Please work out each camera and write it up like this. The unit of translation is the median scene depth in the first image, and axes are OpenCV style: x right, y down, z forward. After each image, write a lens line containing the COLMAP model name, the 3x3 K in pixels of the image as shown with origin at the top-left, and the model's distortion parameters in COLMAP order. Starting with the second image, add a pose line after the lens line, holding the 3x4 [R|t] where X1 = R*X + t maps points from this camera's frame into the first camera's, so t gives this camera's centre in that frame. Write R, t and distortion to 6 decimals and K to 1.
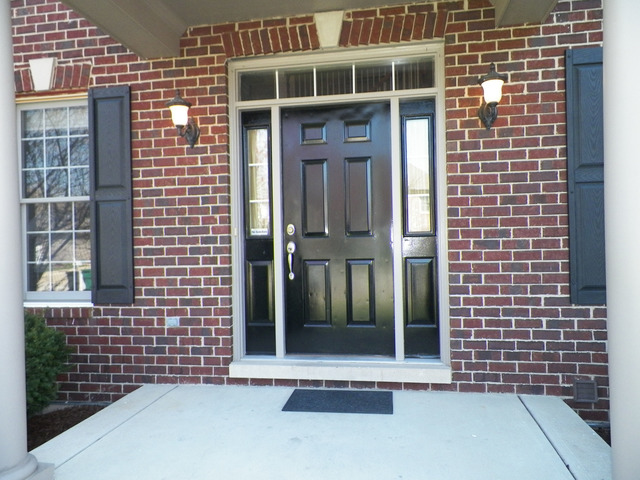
lens RADIAL K [[480.2, 0, 320.7], [0, 480.2, 239.9], [0, 0, 1]] dist [-0.011565, -0.010640]
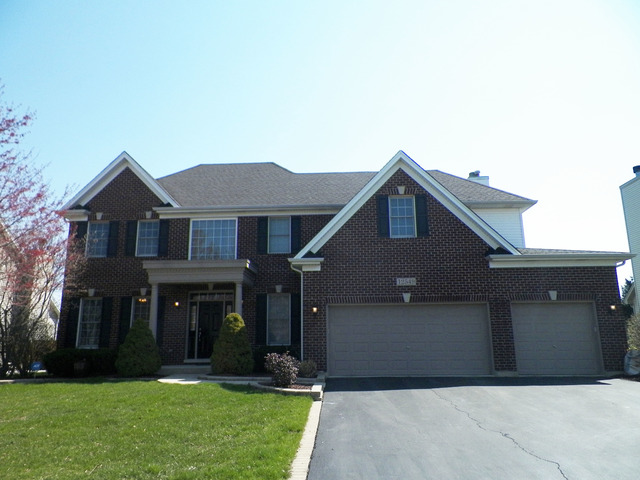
lens RADIAL K [[480.2, 0, 318.9], [0, 480.2, 239.0], [0, 0, 1]] dist [-0.011565, -0.010640]
pose [[0.991884, 0.040229, 0.120613, 0.454994], [-0.014178, 0.977704, -0.209510, 0.074055], [-0.126352, 0.206100, 0.970339, -3.567893]]
